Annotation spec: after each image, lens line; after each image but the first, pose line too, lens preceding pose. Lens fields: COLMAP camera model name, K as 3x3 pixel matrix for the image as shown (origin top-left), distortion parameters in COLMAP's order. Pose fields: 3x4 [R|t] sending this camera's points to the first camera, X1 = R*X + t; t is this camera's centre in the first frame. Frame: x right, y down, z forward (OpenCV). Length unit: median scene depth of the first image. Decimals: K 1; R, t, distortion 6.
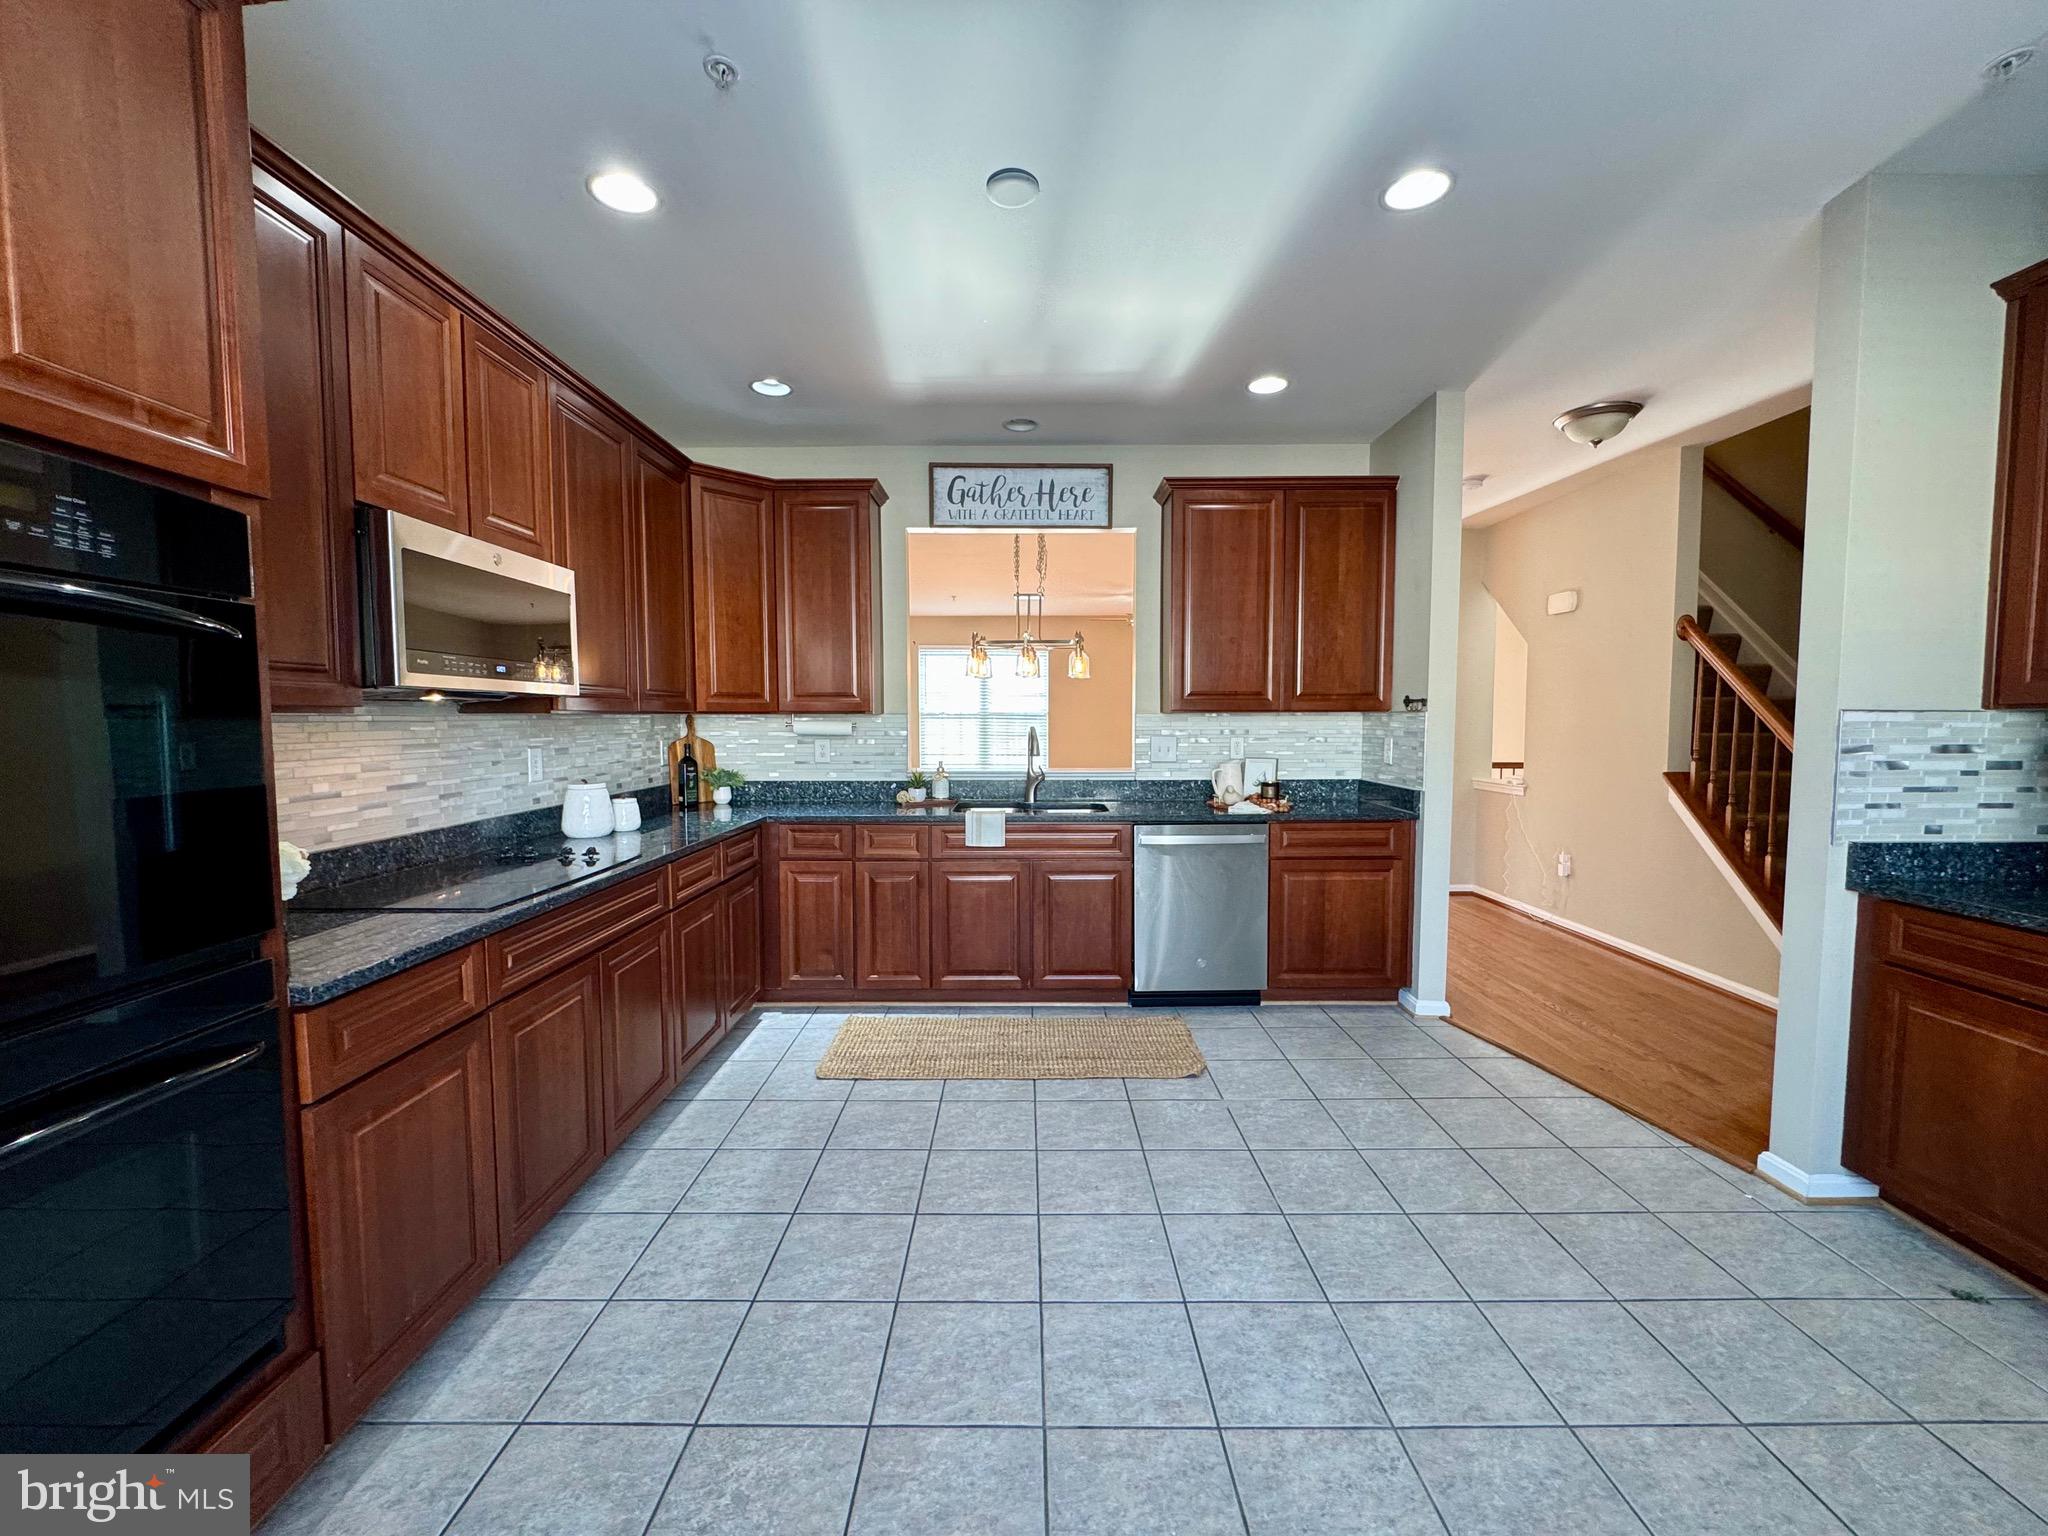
lens RADIAL K [[816.6, 0, 1024.0], [0, 816.6, 768.0], [0, 0, 1]] dist [-0.003167, 0.000609]
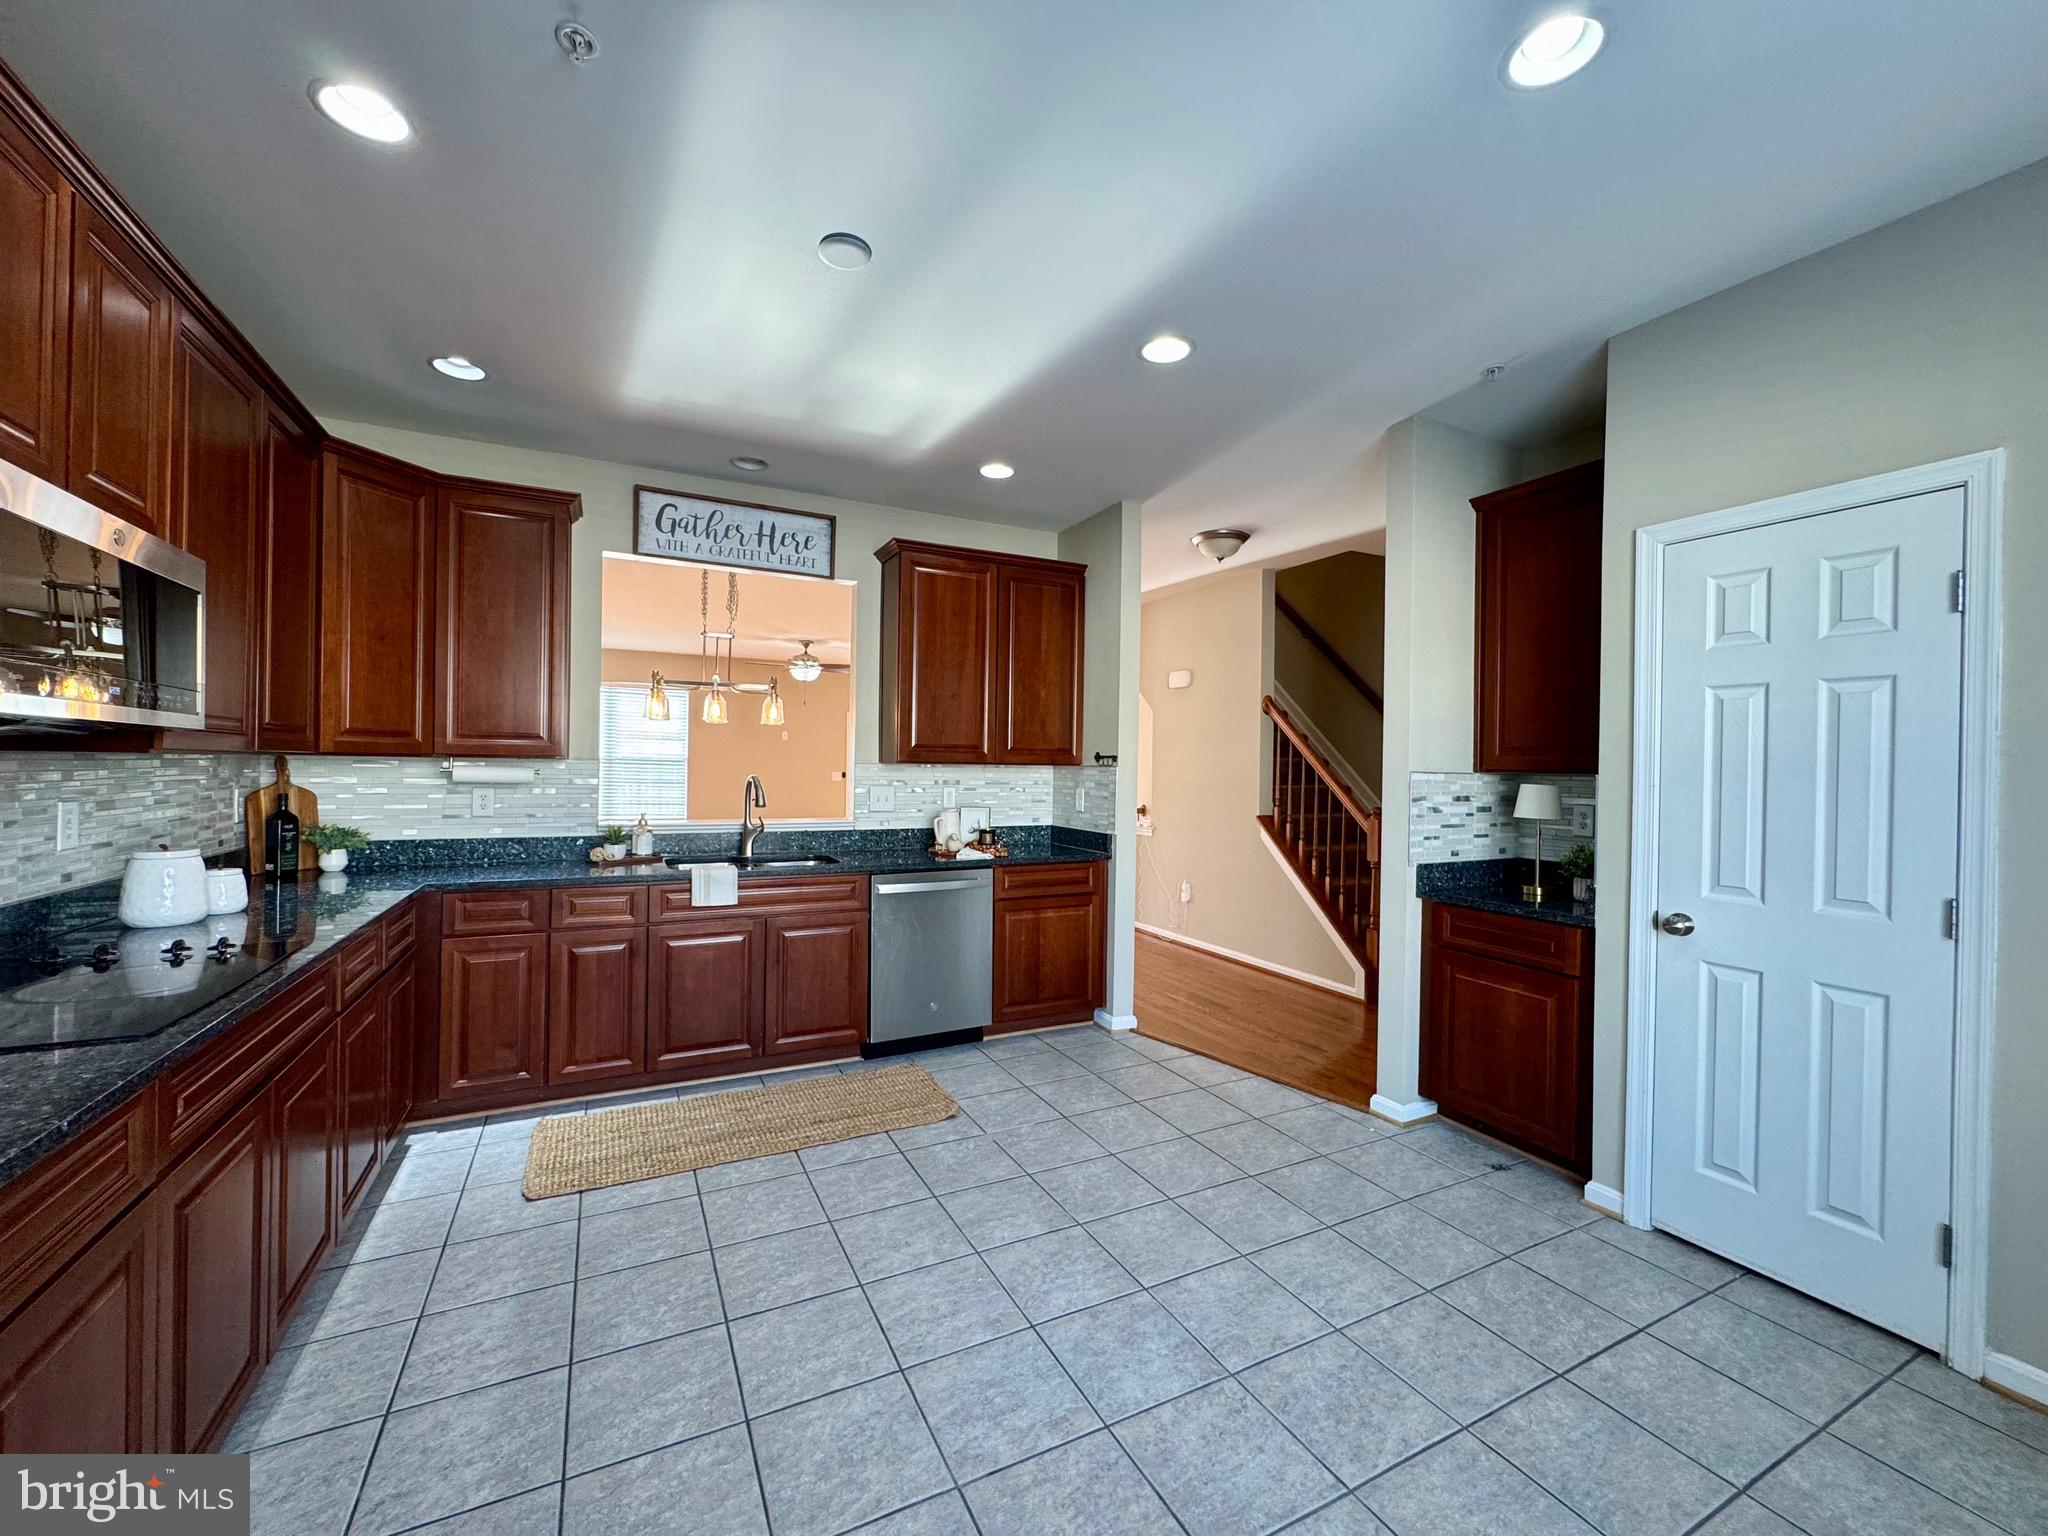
lens RADIAL K [[816.6, 0, 1024.0], [0, 816.6, 768.0], [0, 0, 1]] dist [-0.003167, 0.000609]
pose [[0.891930, 0.014311, 0.451947, -0.156559], [0.011920, 0.998407, -0.055140, -0.003856], [-0.452016, 0.054569, 0.890339, 0.014332]]
